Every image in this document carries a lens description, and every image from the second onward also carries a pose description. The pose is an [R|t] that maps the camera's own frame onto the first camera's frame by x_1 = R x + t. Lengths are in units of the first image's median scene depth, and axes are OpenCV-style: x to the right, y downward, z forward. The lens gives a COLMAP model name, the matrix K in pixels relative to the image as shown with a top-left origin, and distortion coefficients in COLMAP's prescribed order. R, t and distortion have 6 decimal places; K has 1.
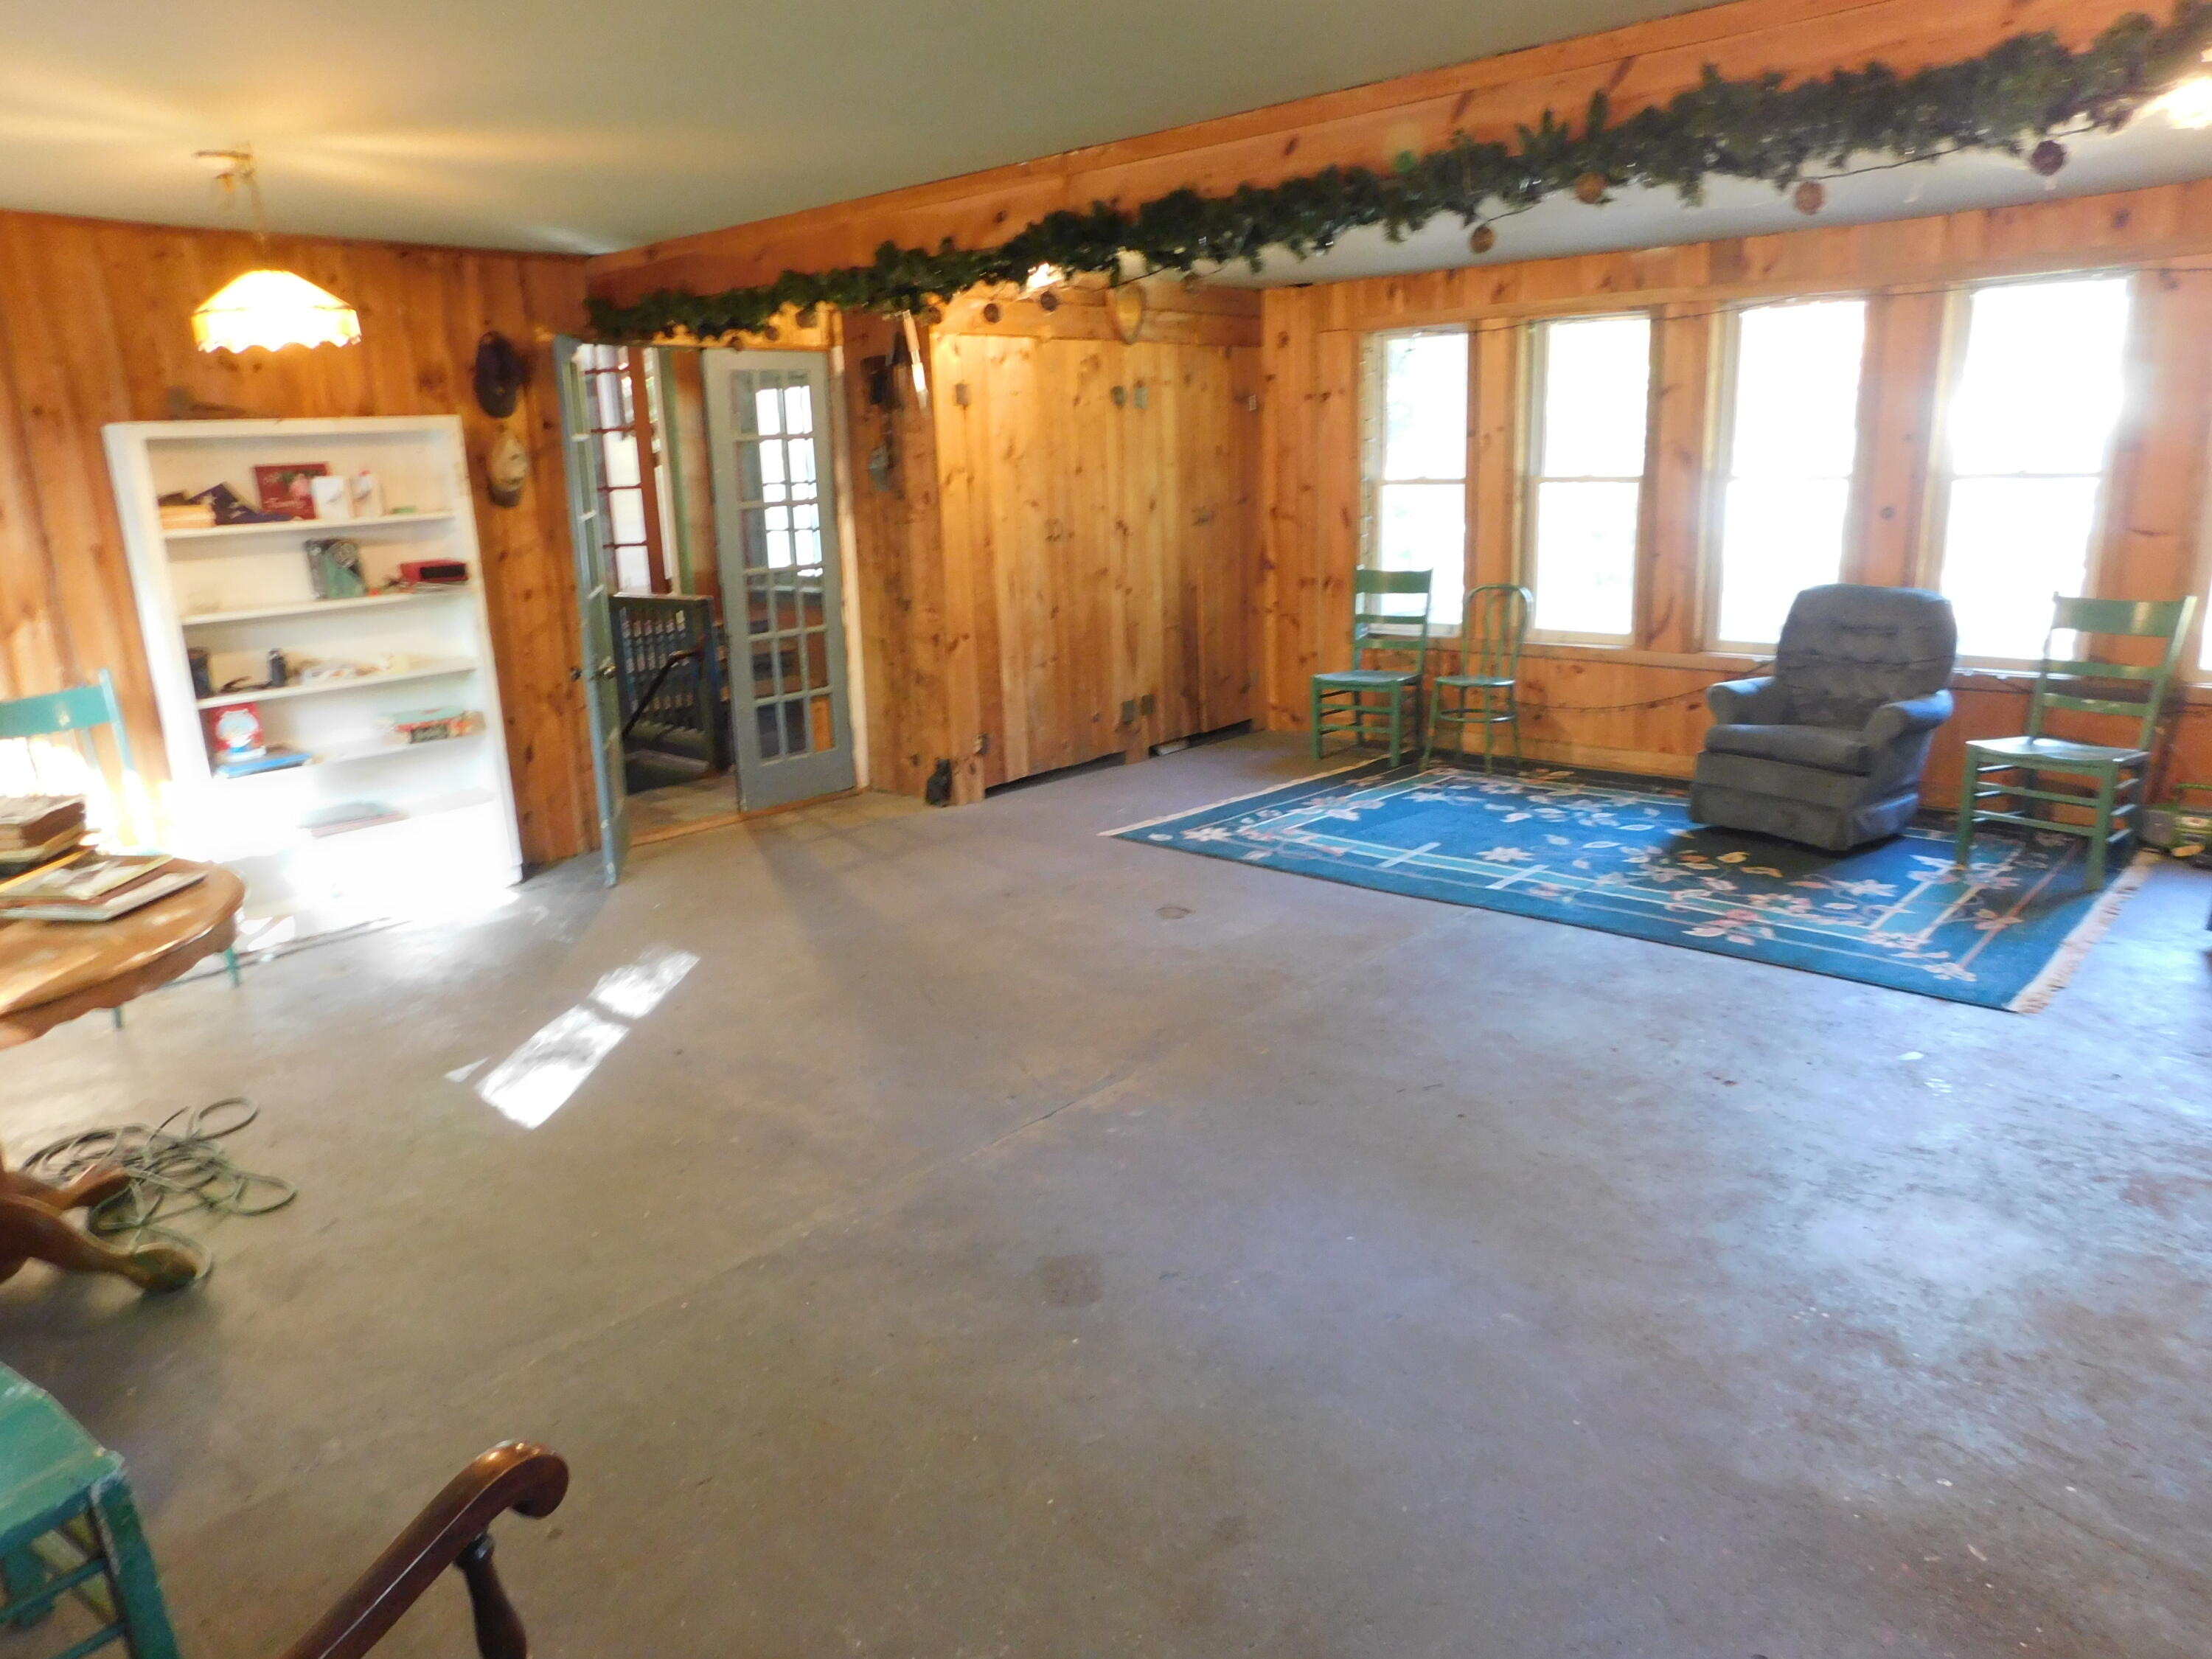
lens RADIAL K [[1470.6, 0, 1106.0], [0, 1470.6, 829.5], [0, 0, 1]] dist [-0.071961, 0.061296]
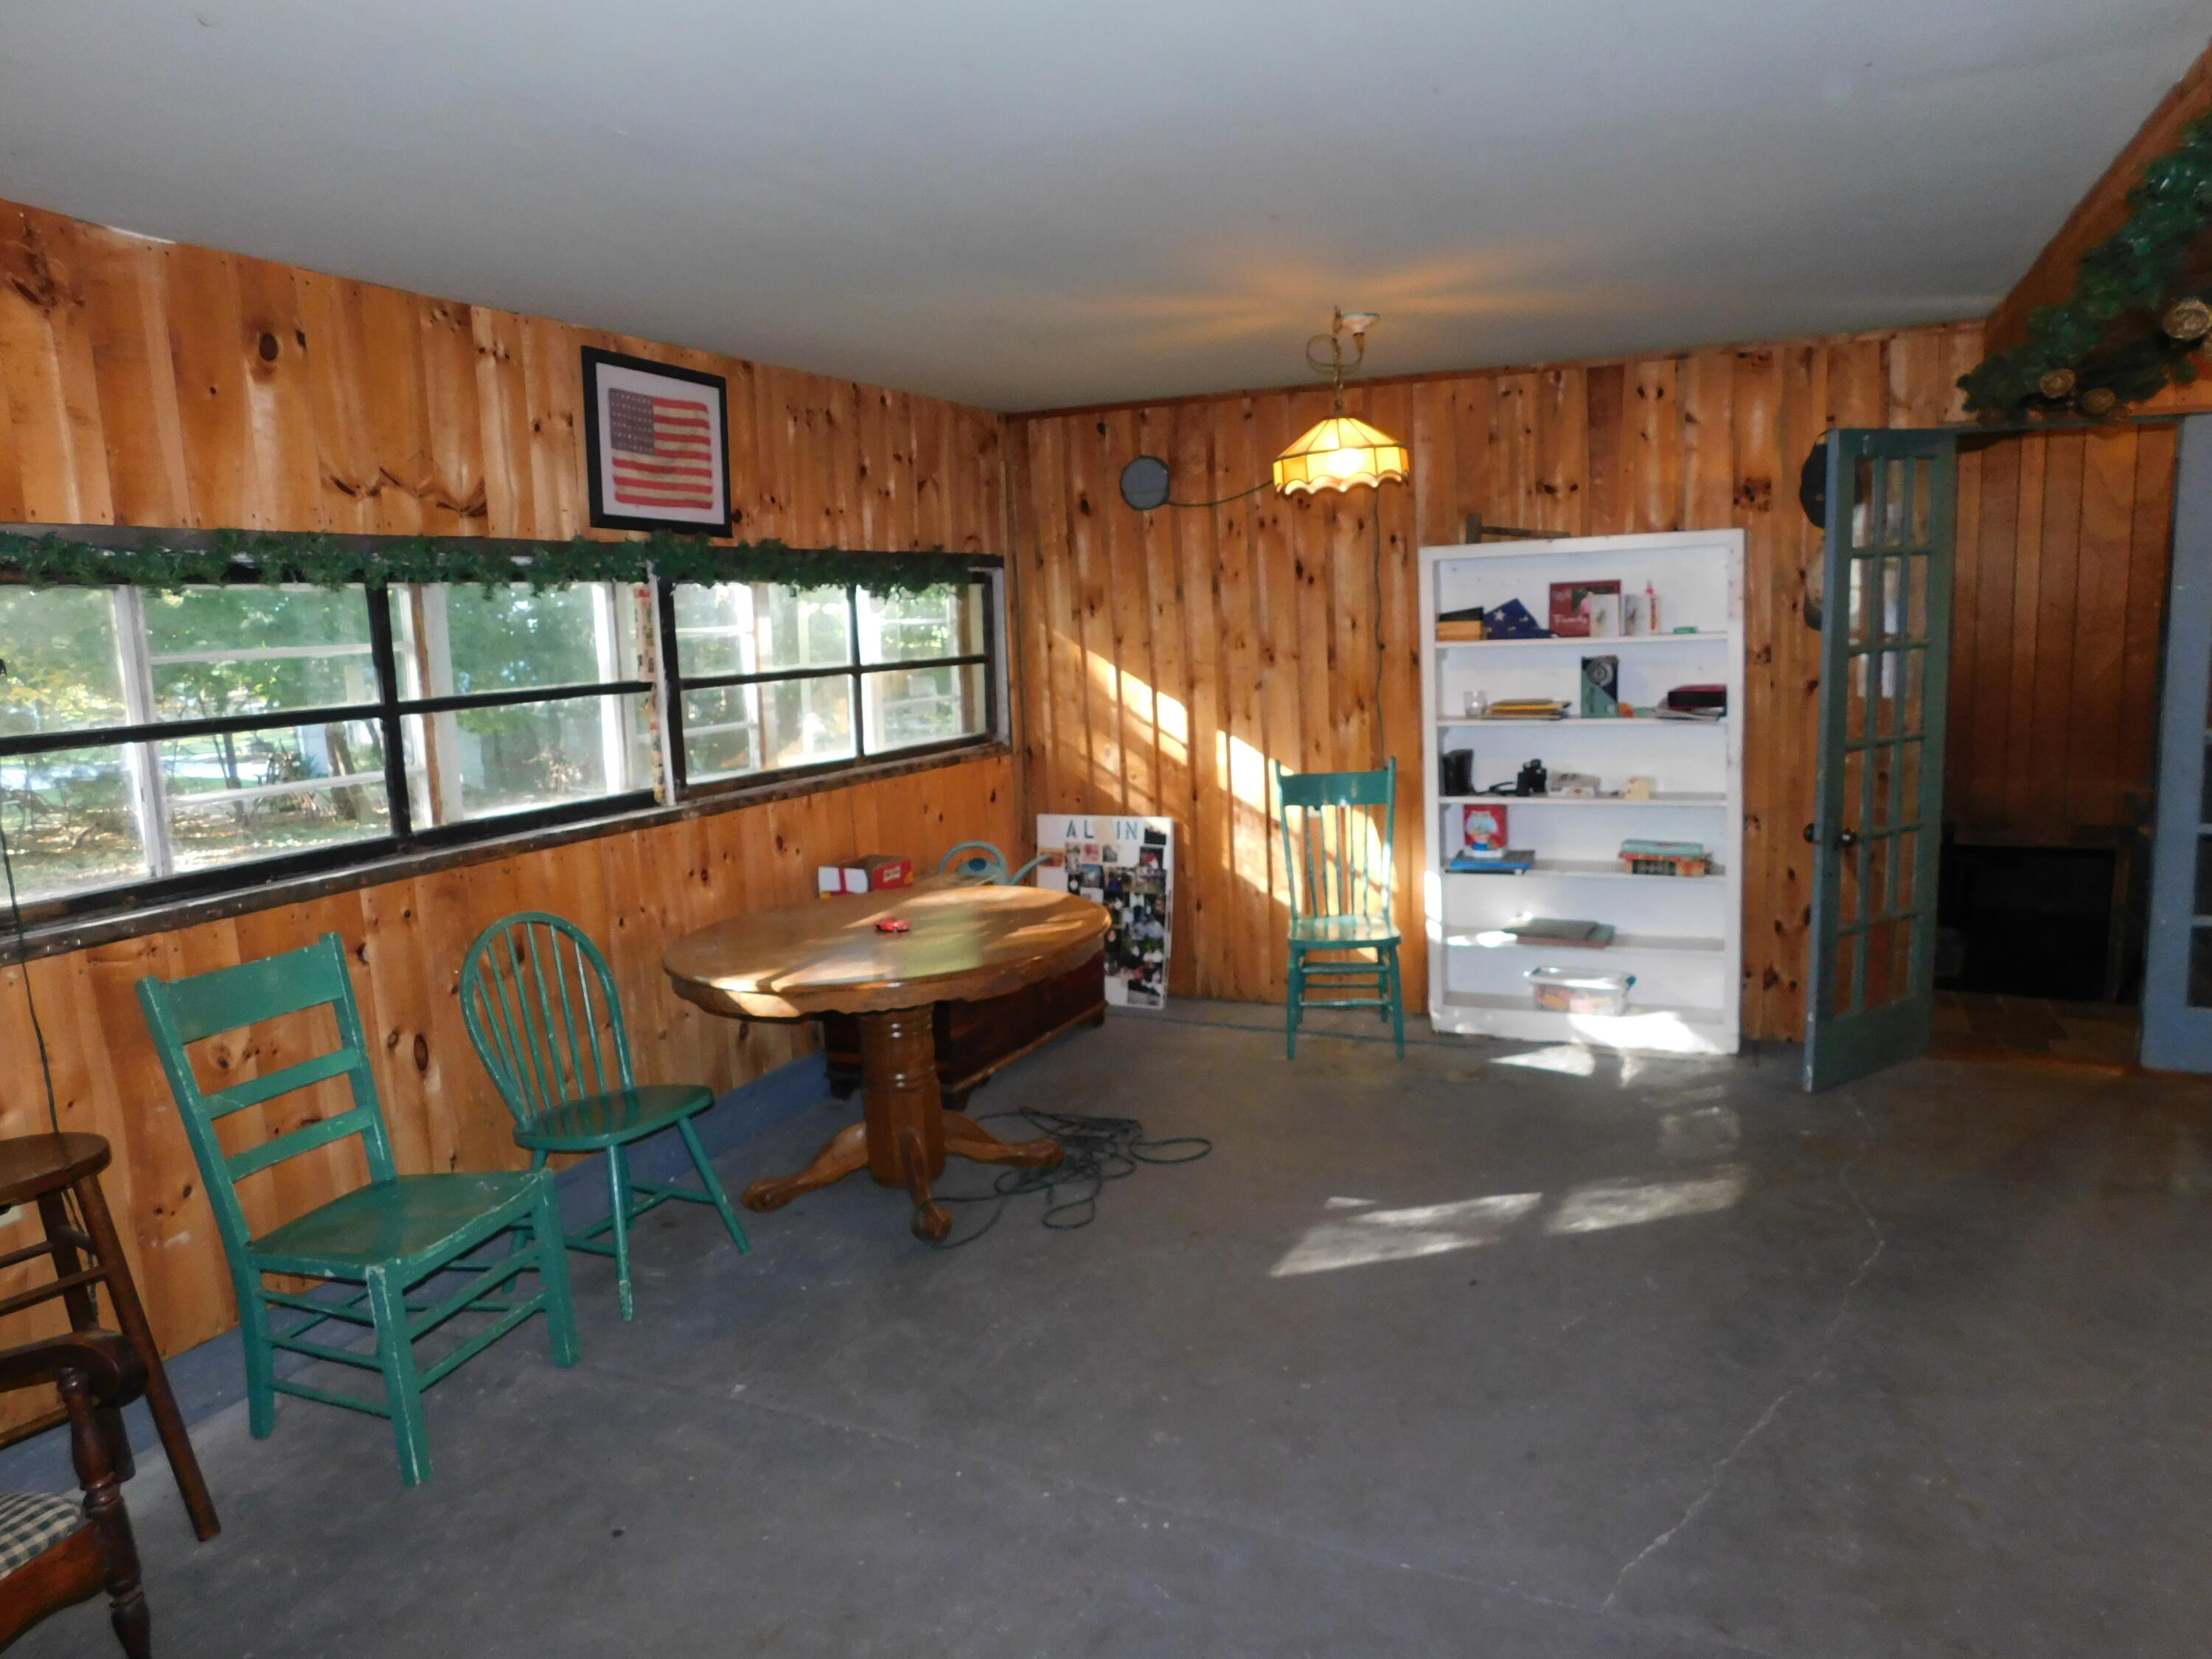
lens RADIAL K [[1470.6, 0, 1106.0], [0, 1470.6, 829.5], [0, 0, 1]] dist [-0.071961, 0.061296]
pose [[0.293223, 0.161651, -0.942279, 0.316620], [-0.212282, 0.972007, 0.100692, -0.112306], [0.932178, 0.170503, 0.319331, 0.378379]]
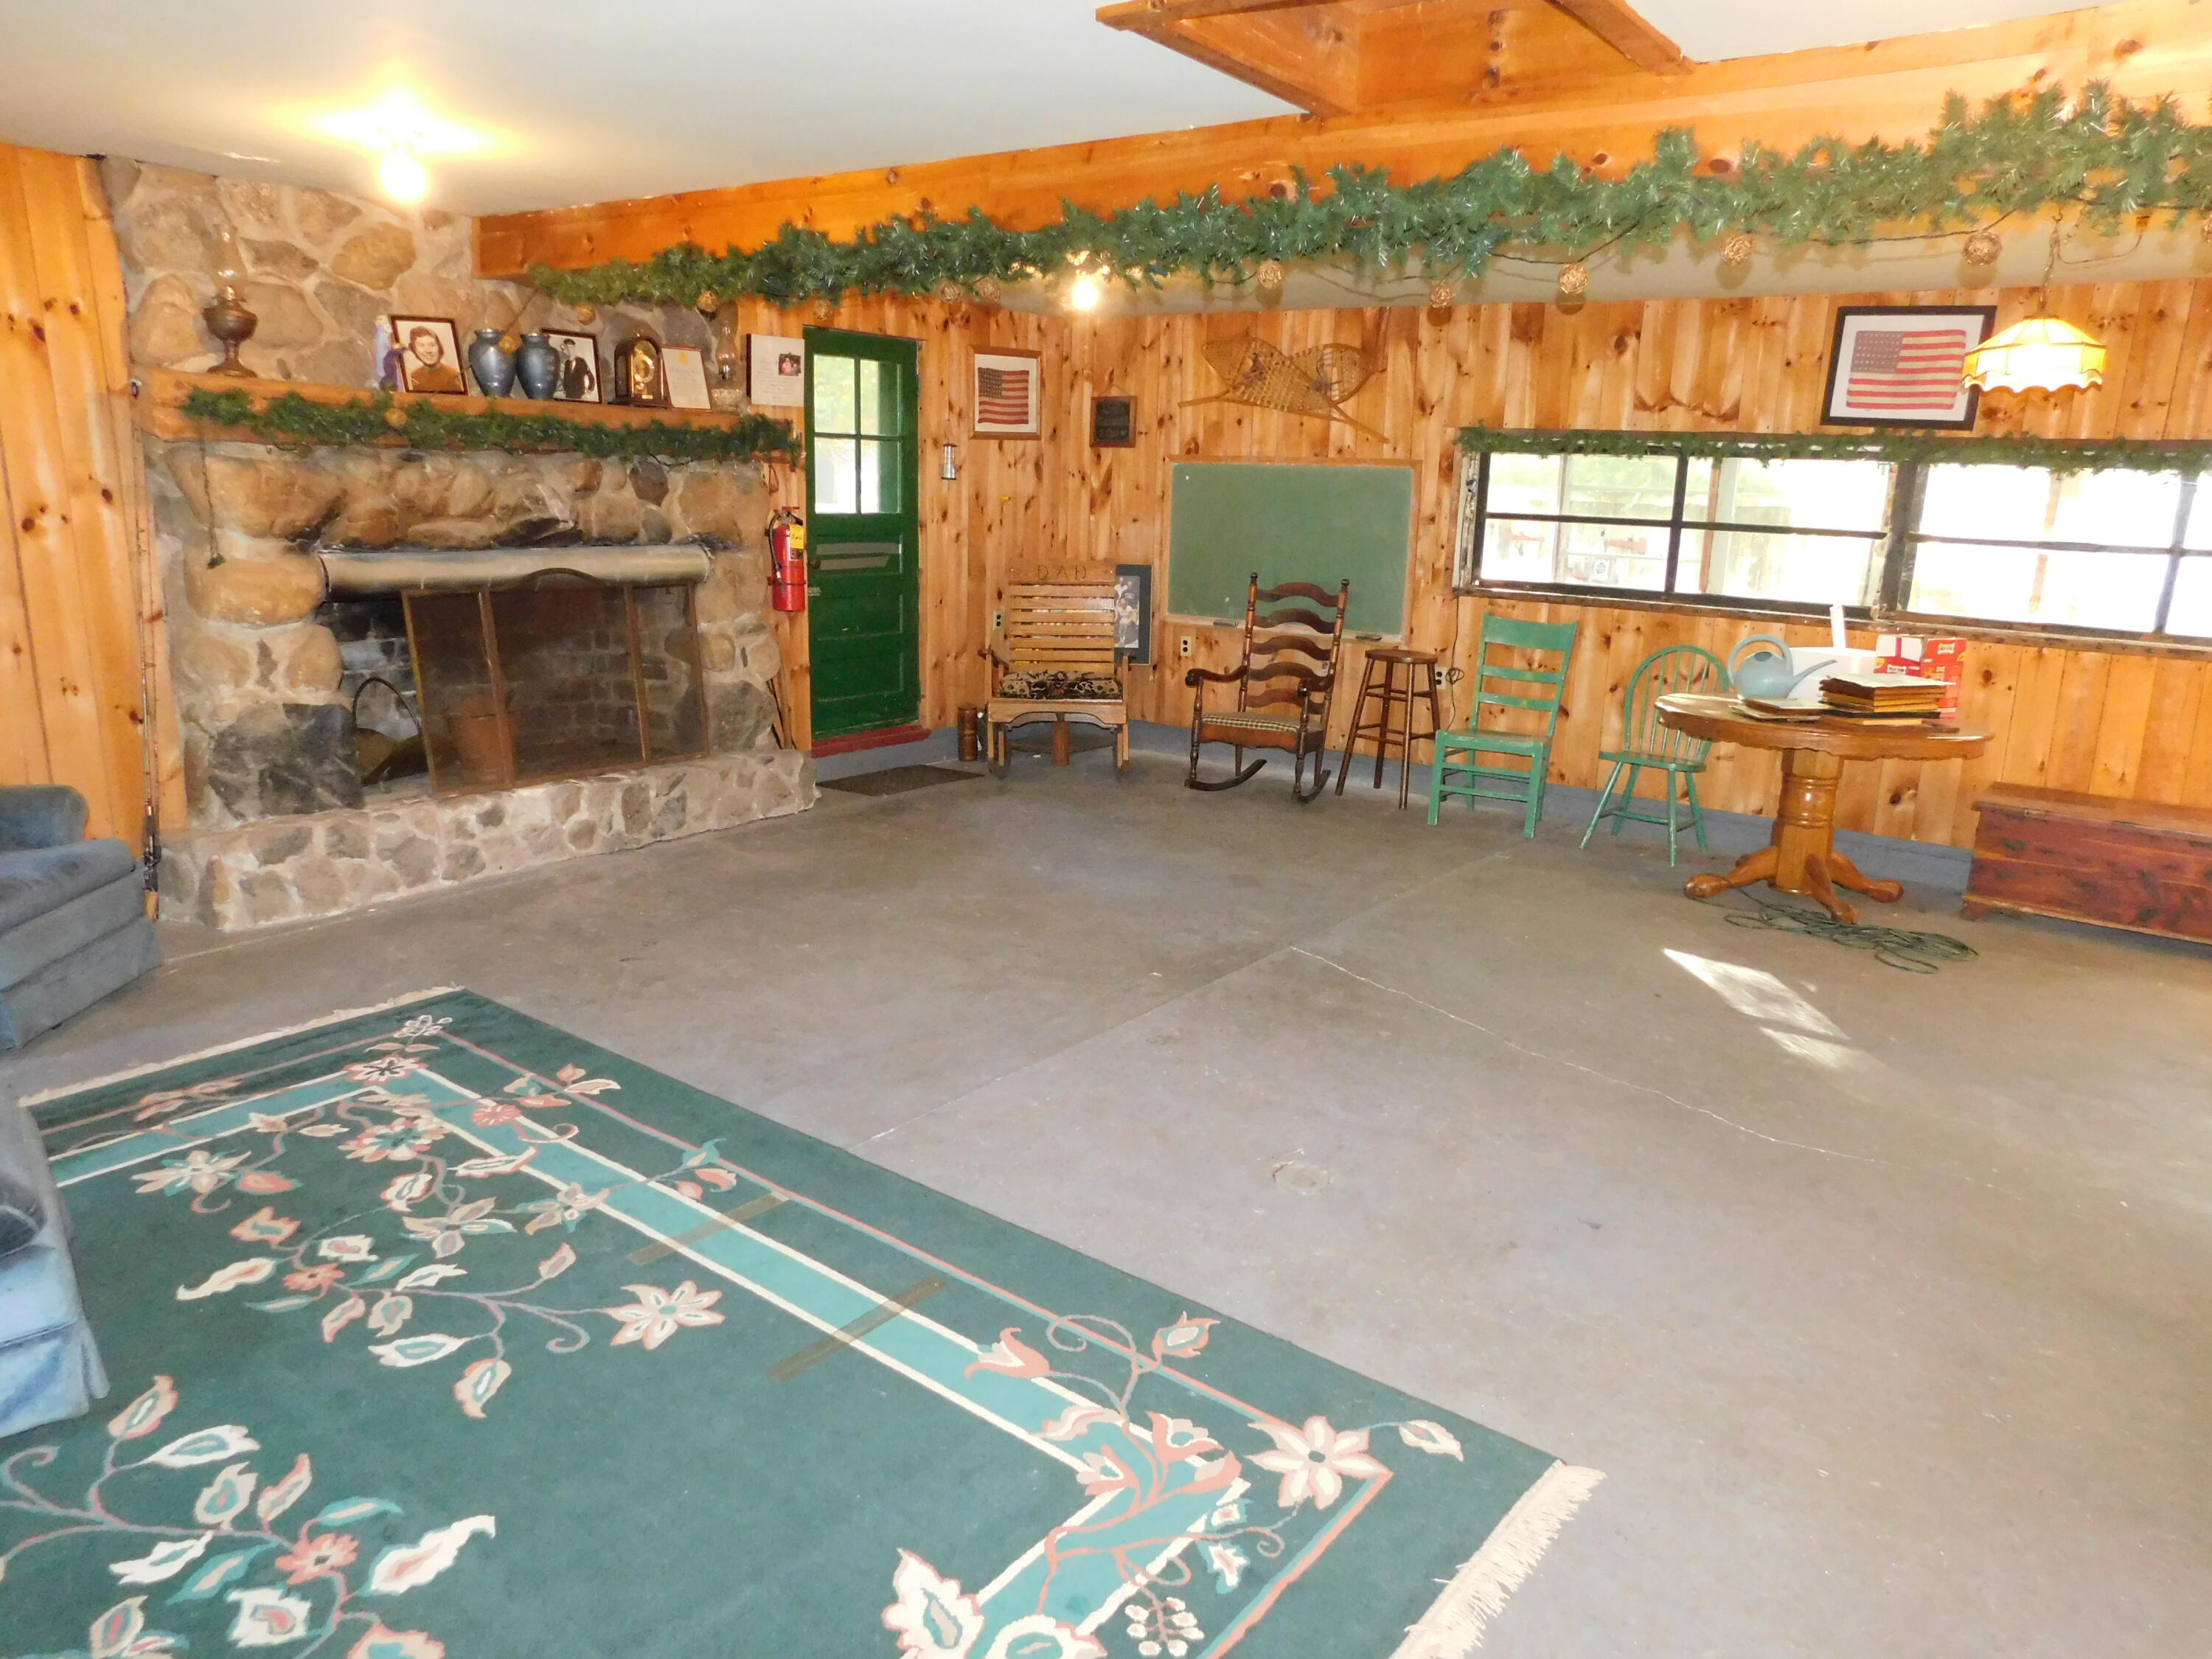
lens RADIAL K [[1470.6, 0, 1106.0], [0, 1470.6, 829.5], [0, 0, 1]] dist [-0.071961, 0.061296]
pose [[-0.996704, 0.018172, -0.079057, 0.180423], [-0.021248, 0.882071, 0.470637, -0.384070], [0.078286, 0.470766, -0.878778, 1.491572]]
